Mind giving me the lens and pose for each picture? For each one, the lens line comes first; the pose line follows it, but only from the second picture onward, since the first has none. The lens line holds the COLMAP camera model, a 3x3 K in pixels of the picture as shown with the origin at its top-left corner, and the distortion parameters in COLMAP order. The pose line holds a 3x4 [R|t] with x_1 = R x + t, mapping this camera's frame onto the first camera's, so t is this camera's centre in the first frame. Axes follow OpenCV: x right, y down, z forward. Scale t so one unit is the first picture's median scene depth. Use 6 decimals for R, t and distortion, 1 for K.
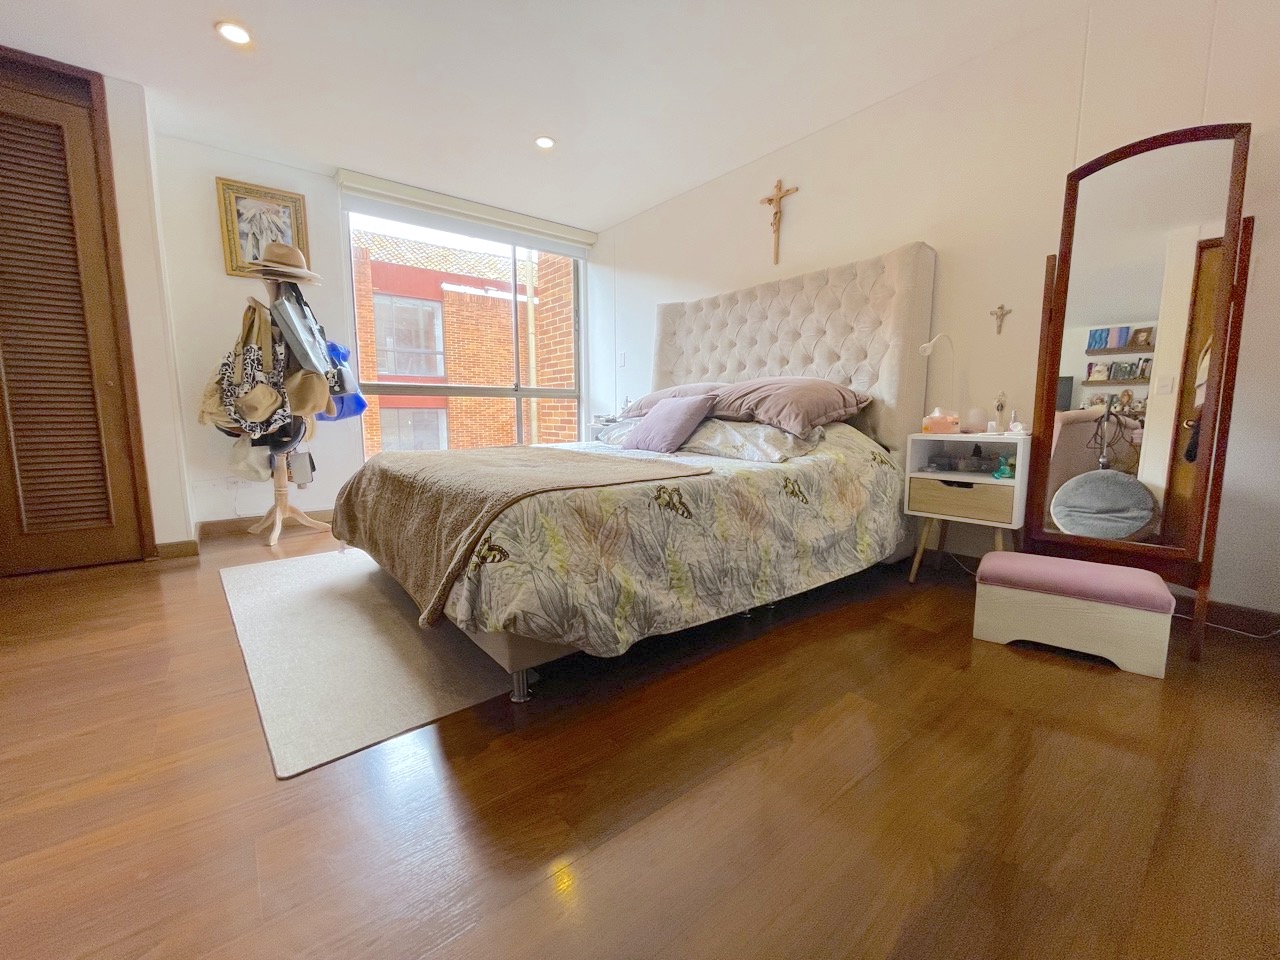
lens RADIAL K [[523.1, 0, 638.3], [0, 523.1, 474.2], [0, 0, 1]] dist [-0.001609, 0.000390]
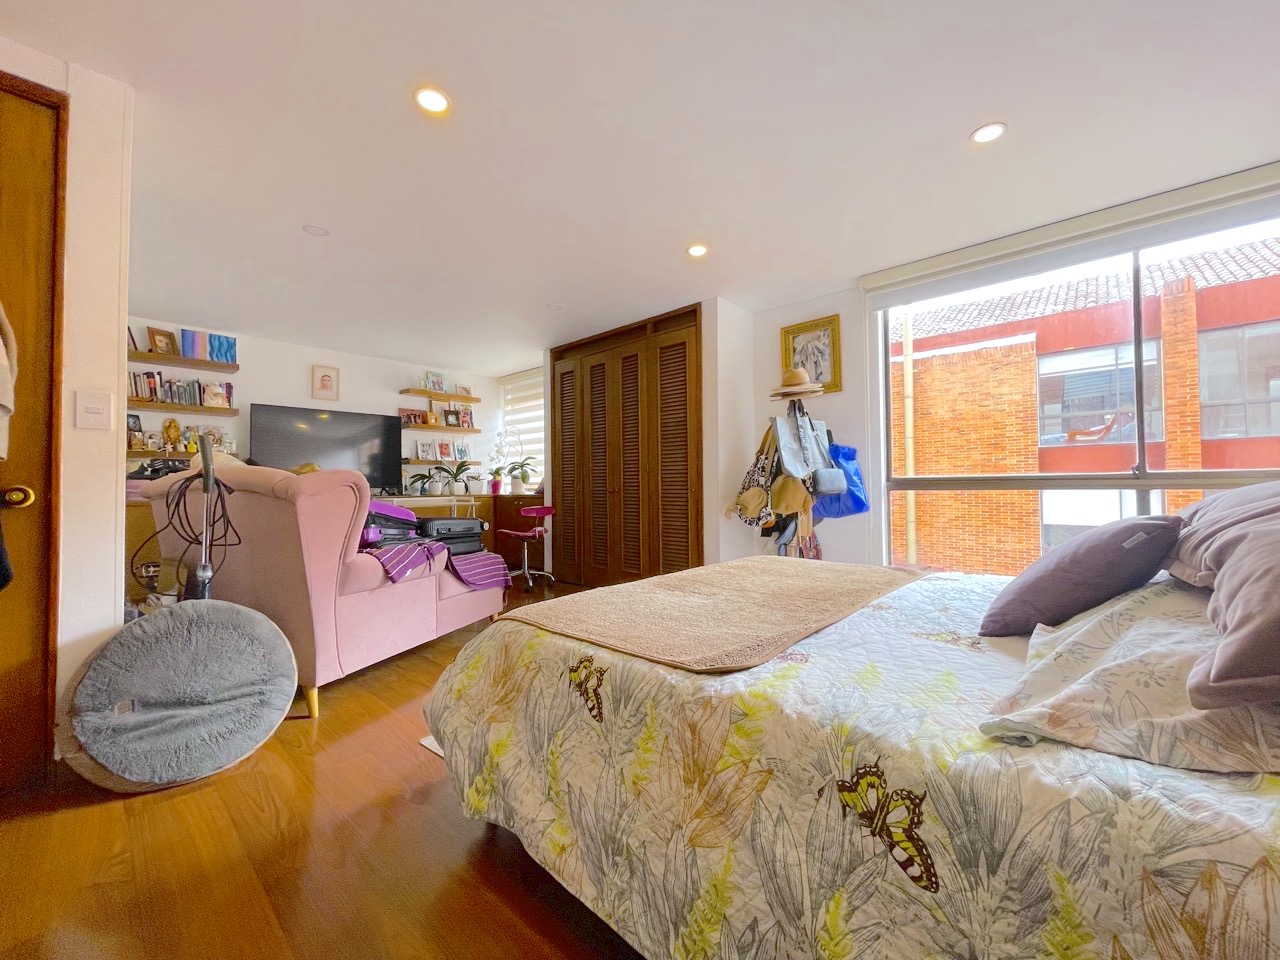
lens RADIAL K [[523.1, 0, 642.4], [0, 523.1, 480.0], [0, 0, 1]] dist [-0.001609, 0.000390]
pose [[0.141243, -0.013121, -0.989888, 0.625103], [-0.106495, 0.993909, -0.028369, -0.169763], [0.984230, 0.109425, 0.138985, 0.749611]]
